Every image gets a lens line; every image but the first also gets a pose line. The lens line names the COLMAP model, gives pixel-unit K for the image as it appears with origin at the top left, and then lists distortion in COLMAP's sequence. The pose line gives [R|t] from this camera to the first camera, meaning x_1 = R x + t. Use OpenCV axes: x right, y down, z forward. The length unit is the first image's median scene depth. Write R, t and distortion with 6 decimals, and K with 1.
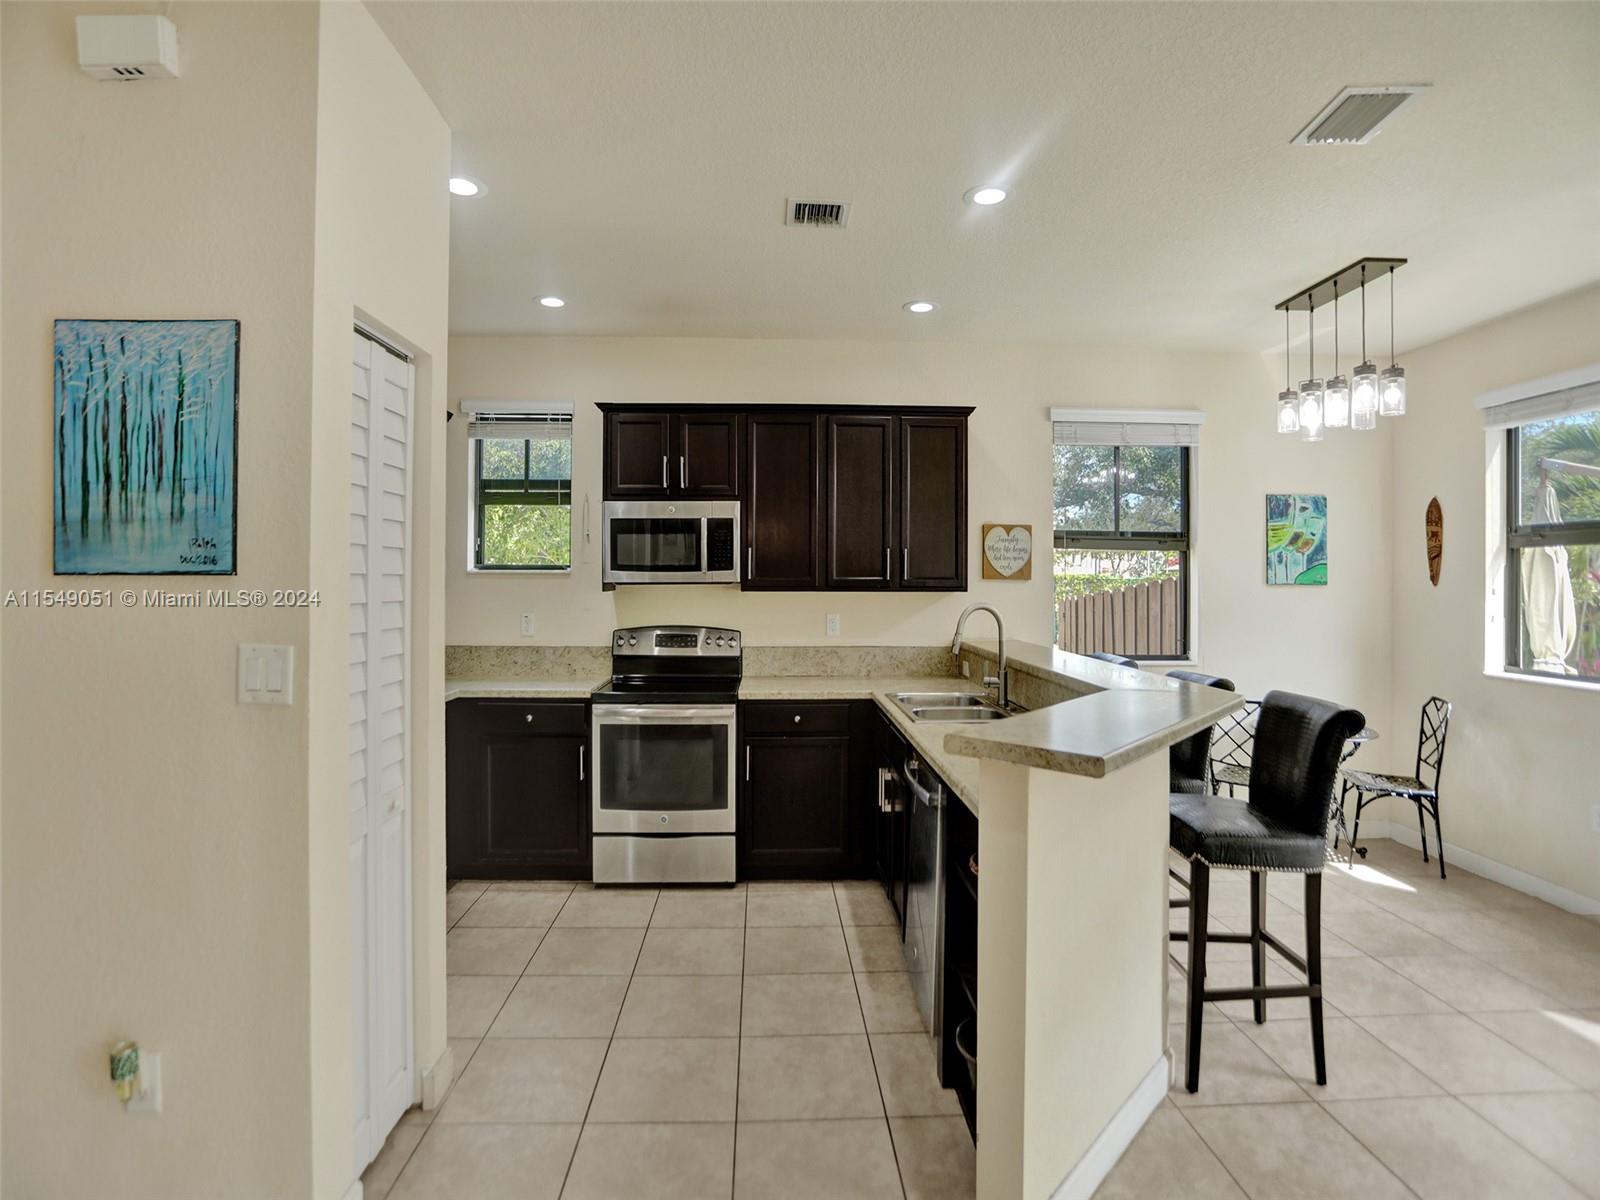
lens RADIAL K [[801.3, 0, 800.4], [0, 801.3, 572.3], [0, 0, 1]] dist [-0.065022, 0.025285]
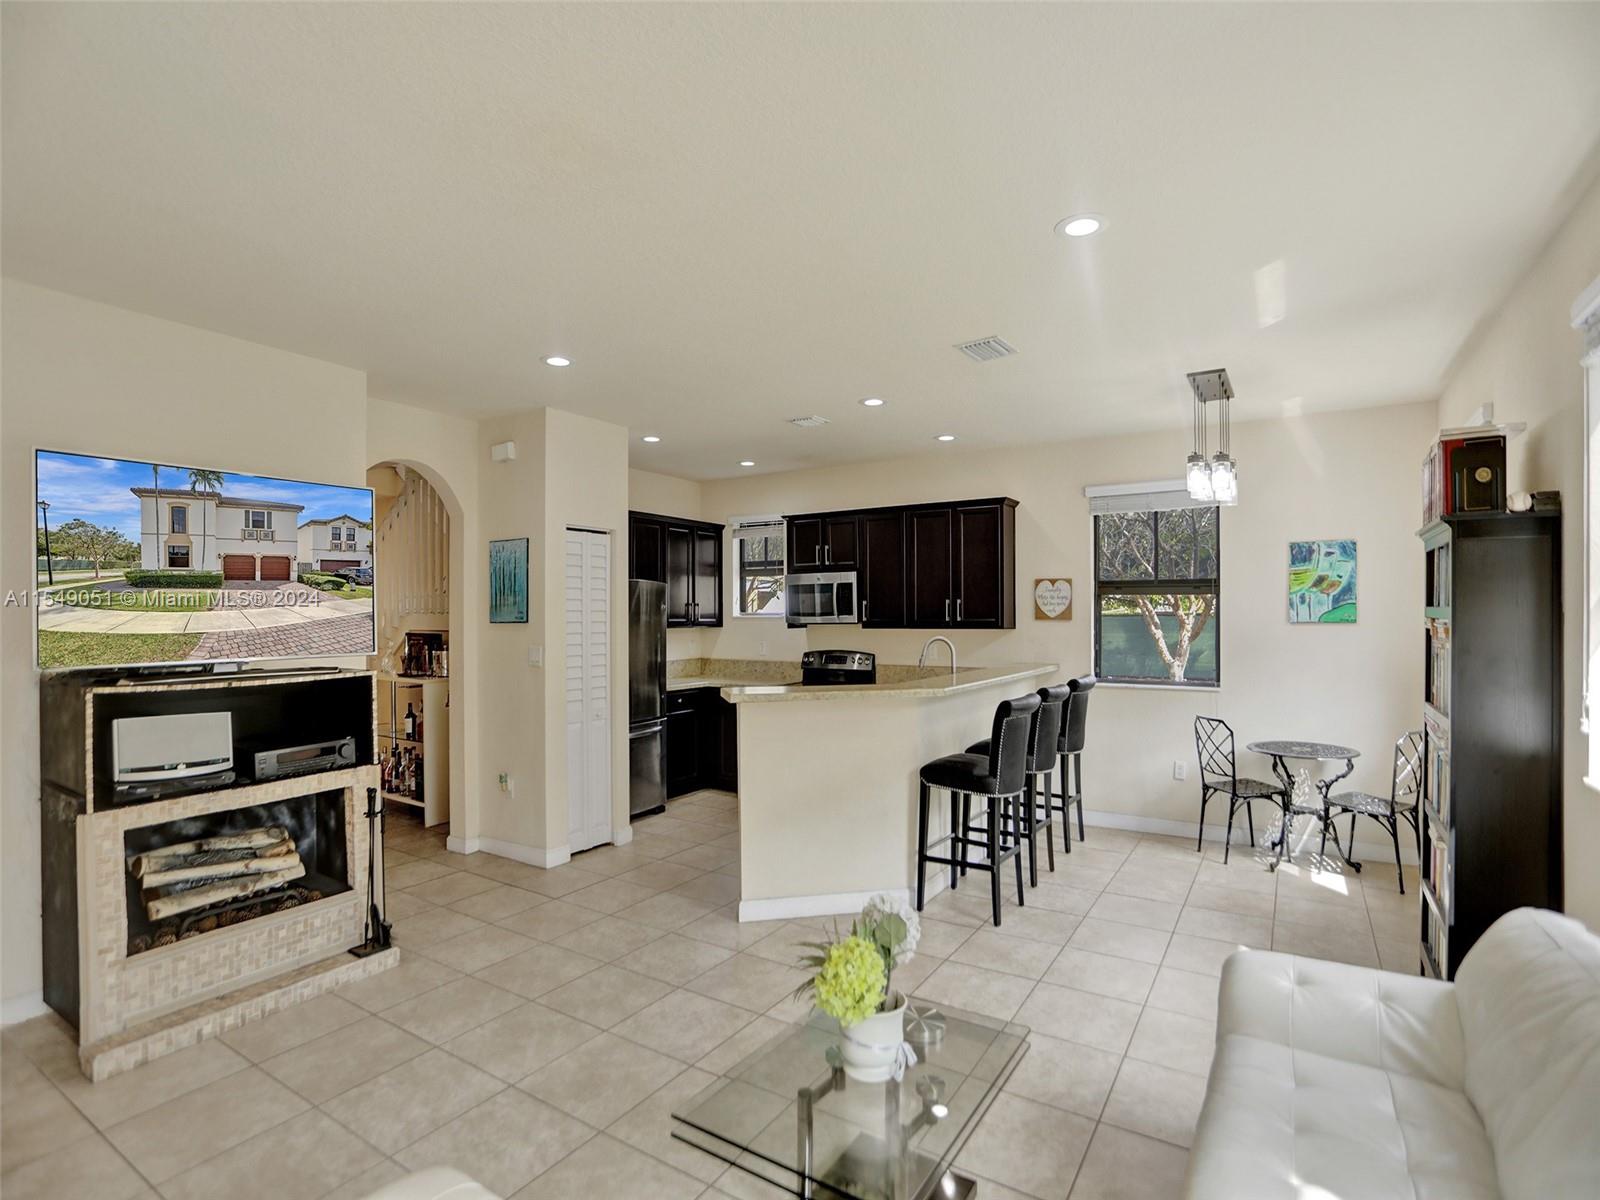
lens RADIAL K [[801.3, 0, 809.2], [0, 801.3, 607.0], [0, 0, 1]] dist [-0.065022, 0.025285]
pose [[0.823516, -0.013688, -0.567127, 0.746610], [0.012443, 0.999904, -0.006066, -0.010052], [0.567156, -0.002061, 0.823608, -0.357911]]
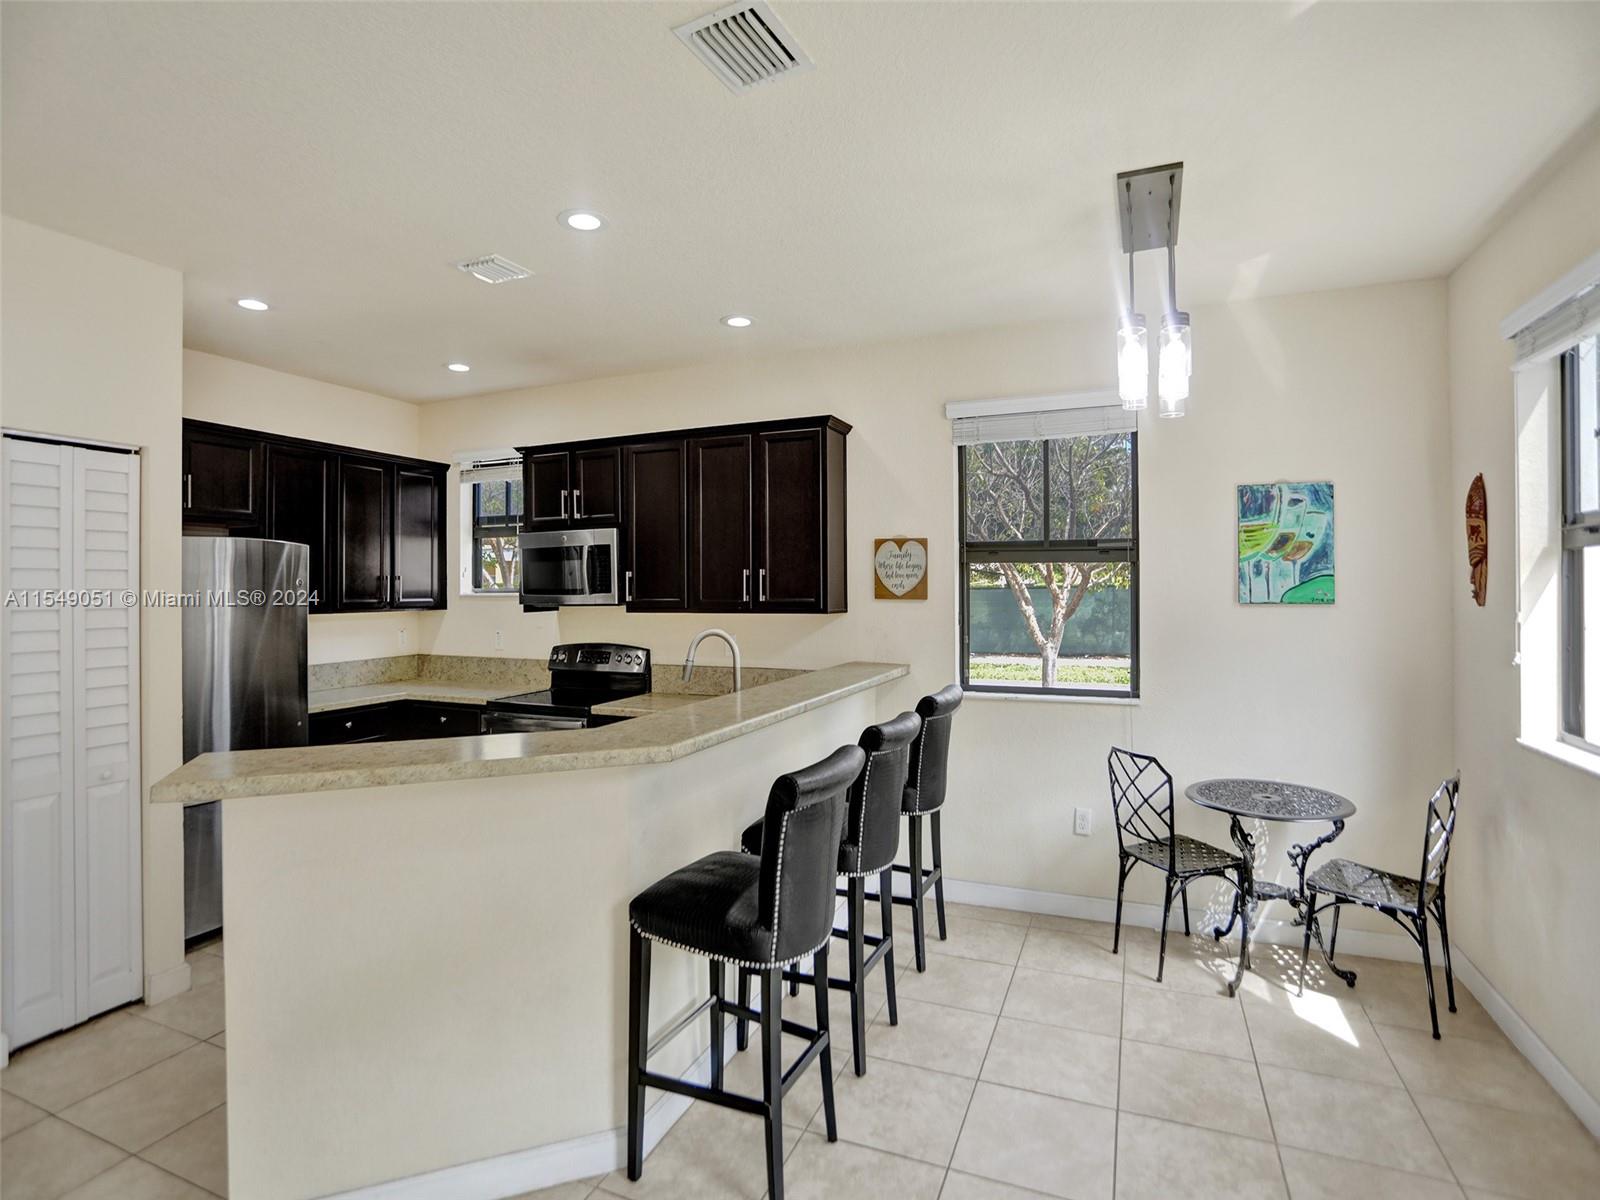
lens RADIAL K [[801.3, 0, 809.7], [0, 801.3, 574.6], [0, 0, 1]] dist [-0.065022, 0.025285]
pose [[0.905486, -0.017604, -0.424011, 0.607911], [0.015281, 0.999844, -0.008878, -0.013568], [0.424101, 0.001560, 0.905614, 0.146891]]
